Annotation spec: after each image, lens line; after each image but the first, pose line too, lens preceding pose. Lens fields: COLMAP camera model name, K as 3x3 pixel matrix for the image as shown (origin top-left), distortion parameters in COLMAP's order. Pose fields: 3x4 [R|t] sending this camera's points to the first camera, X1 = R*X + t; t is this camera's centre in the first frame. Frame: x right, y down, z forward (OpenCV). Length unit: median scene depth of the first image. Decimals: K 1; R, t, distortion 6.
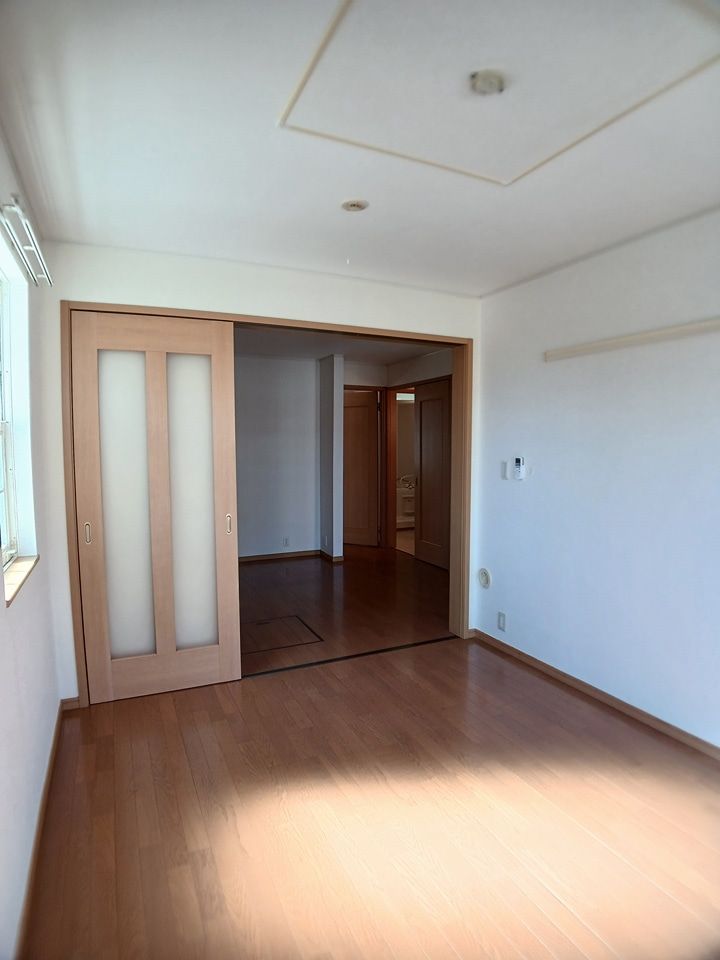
lens RADIAL K [[526.2, 0, 360.0], [0, 526.2, 480.0], [0, 0, 1]] dist [-0.069951, 0.000521]
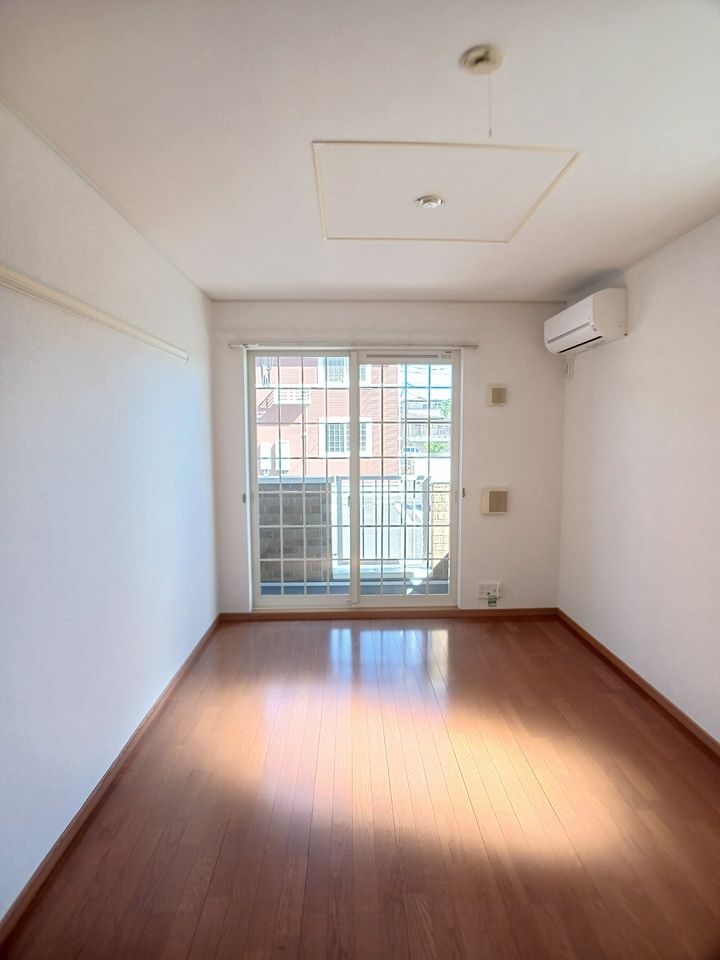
lens RADIAL K [[526.2, 0, 360.0], [0, 526.2, 480.0], [0, 0, 1]] dist [-0.069951, 0.000521]
pose [[-0.915010, -0.030824, 0.402252, -0.145764], [0.034288, 0.987527, 0.153668, -0.159662], [-0.401972, 0.154401, -0.902540, 1.888650]]
